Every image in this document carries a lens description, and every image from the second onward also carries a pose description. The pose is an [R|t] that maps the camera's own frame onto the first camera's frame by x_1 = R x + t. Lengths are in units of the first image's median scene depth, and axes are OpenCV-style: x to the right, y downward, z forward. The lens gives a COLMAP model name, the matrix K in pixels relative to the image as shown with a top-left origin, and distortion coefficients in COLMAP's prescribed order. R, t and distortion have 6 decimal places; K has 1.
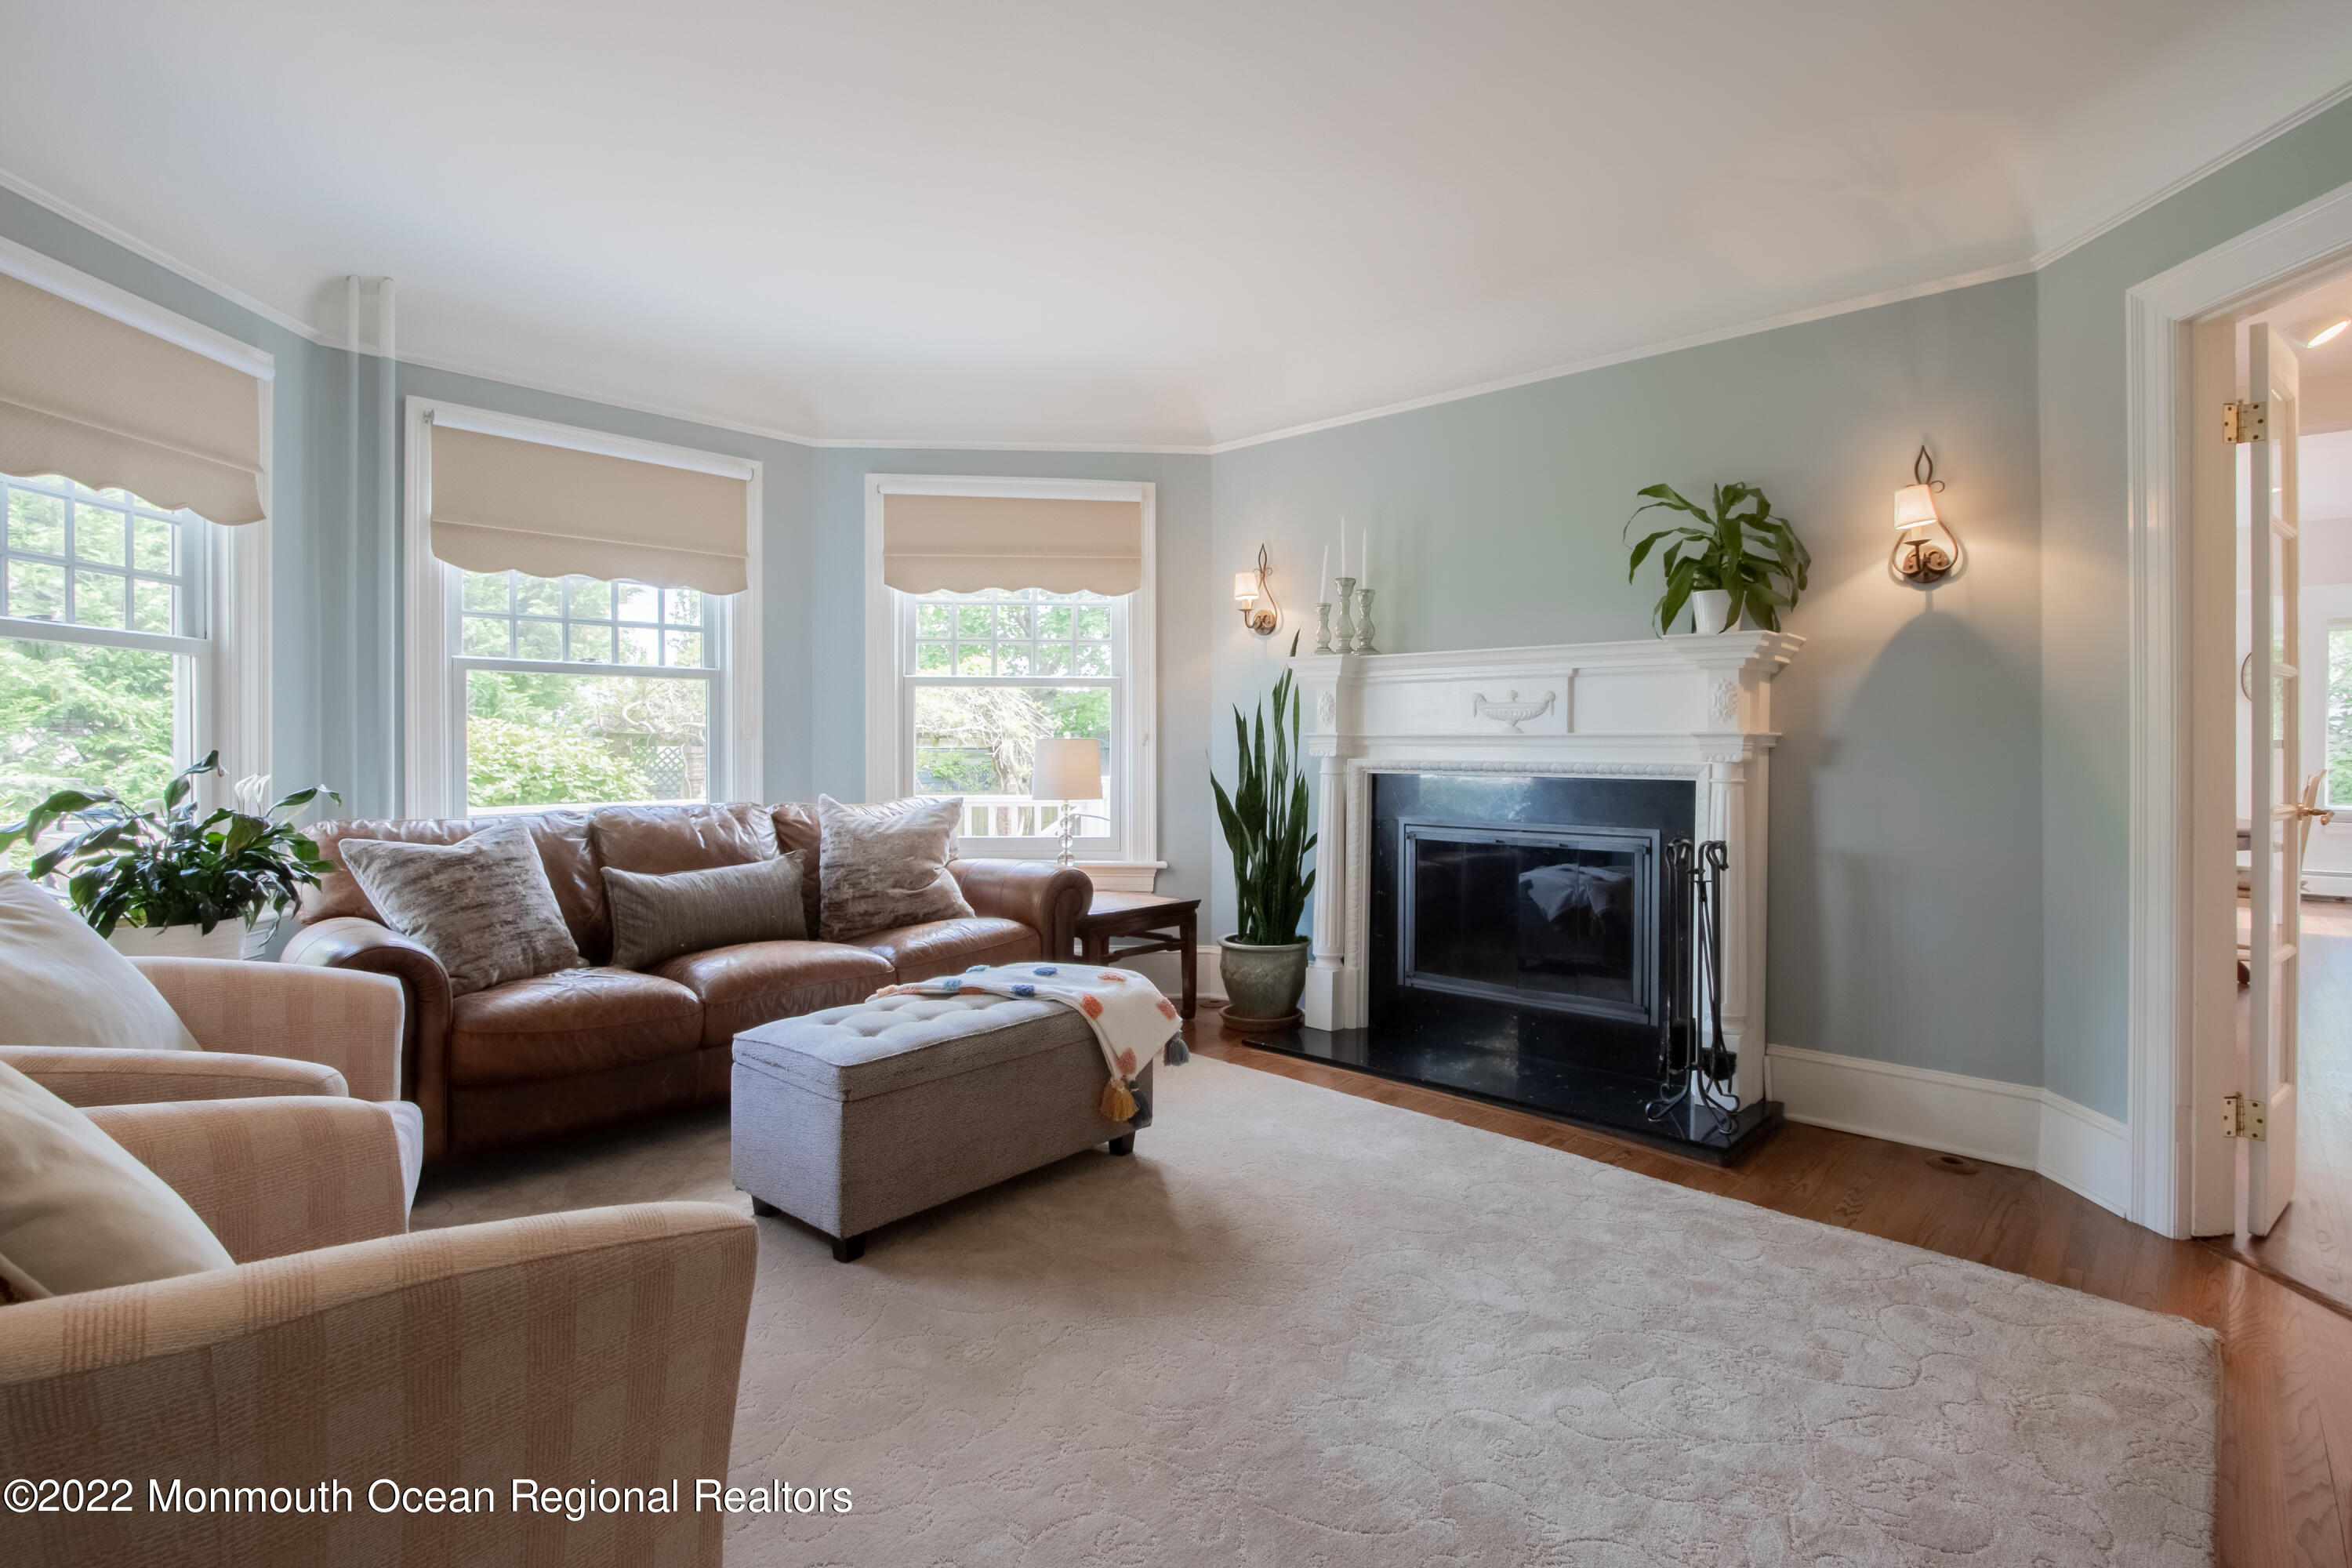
lens RADIAL K [[1093.9, 0, 1180.9], [0, 1093.9, 791.8], [0, 0, 1]] dist [-0.027108, 0.010038]
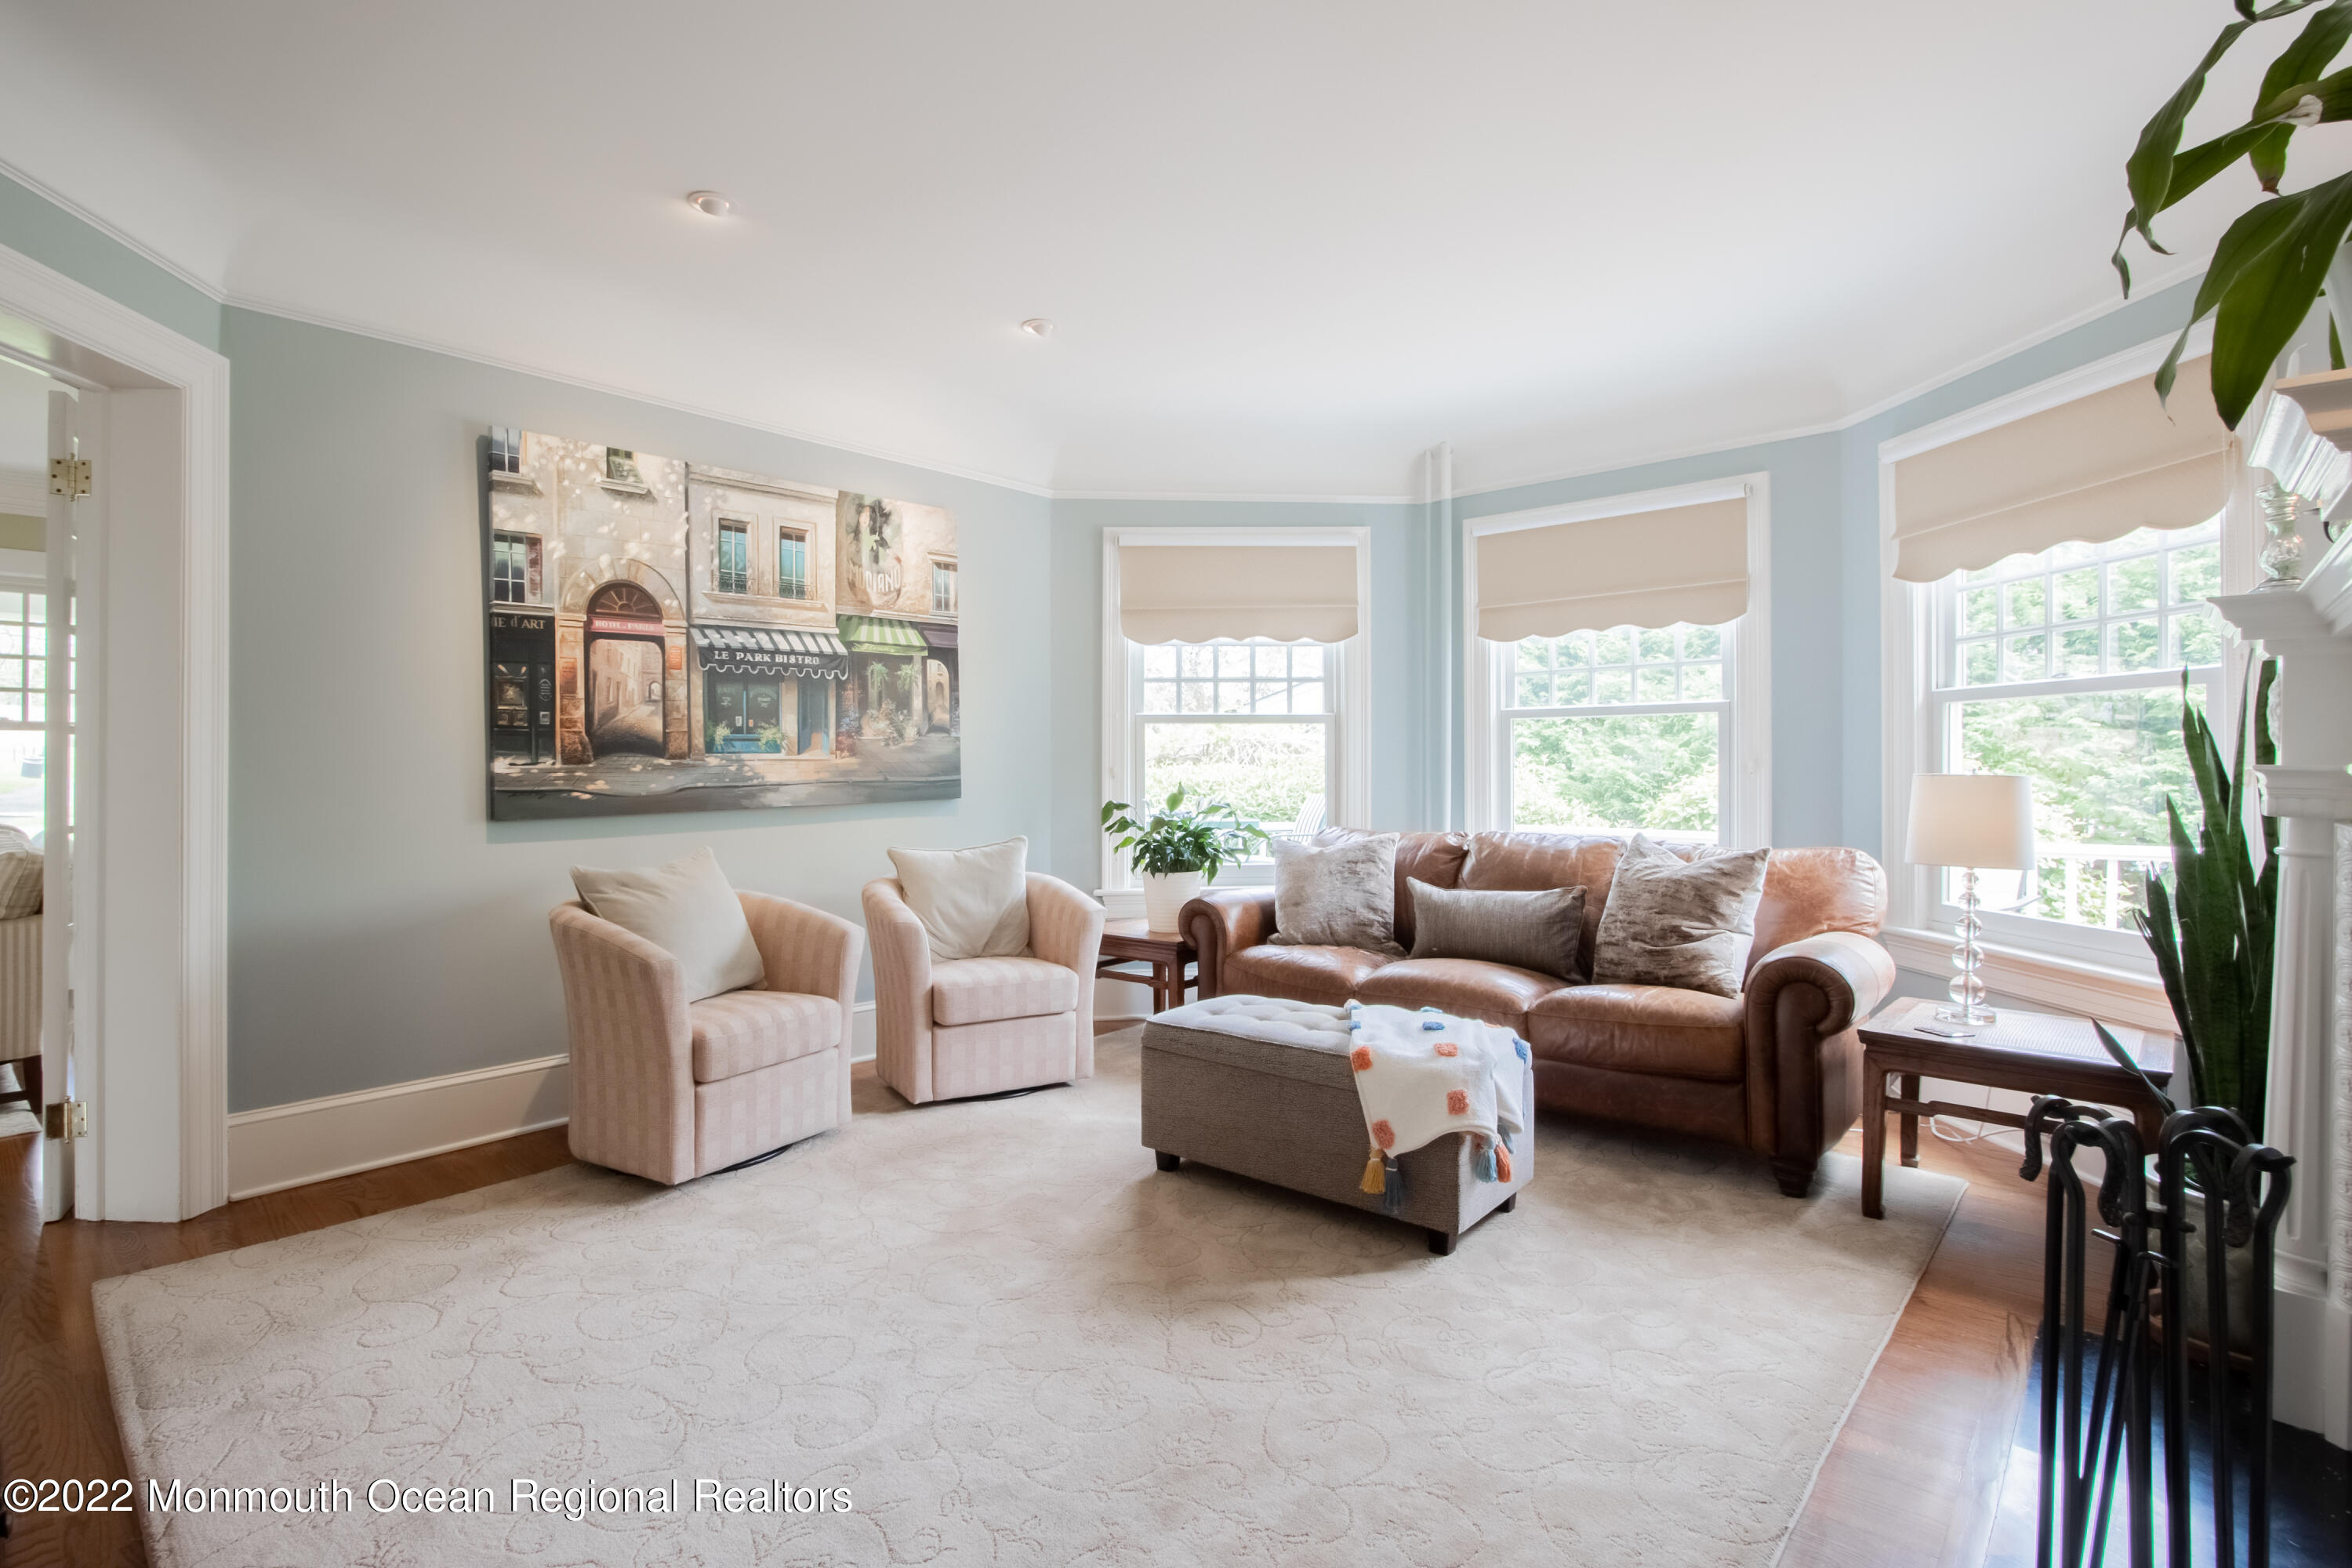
lens RADIAL K [[1103.4, 0, 1173.7], [0, 1103.4, 809.6], [0, 0, 1]] dist [-0.025294, 0.000673]
pose [[0.033431, 0.031706, -0.998938, 0.683853], [-0.042562, 0.998635, 0.030272, -0.033834], [0.998534, 0.041505, 0.034735, 0.629640]]
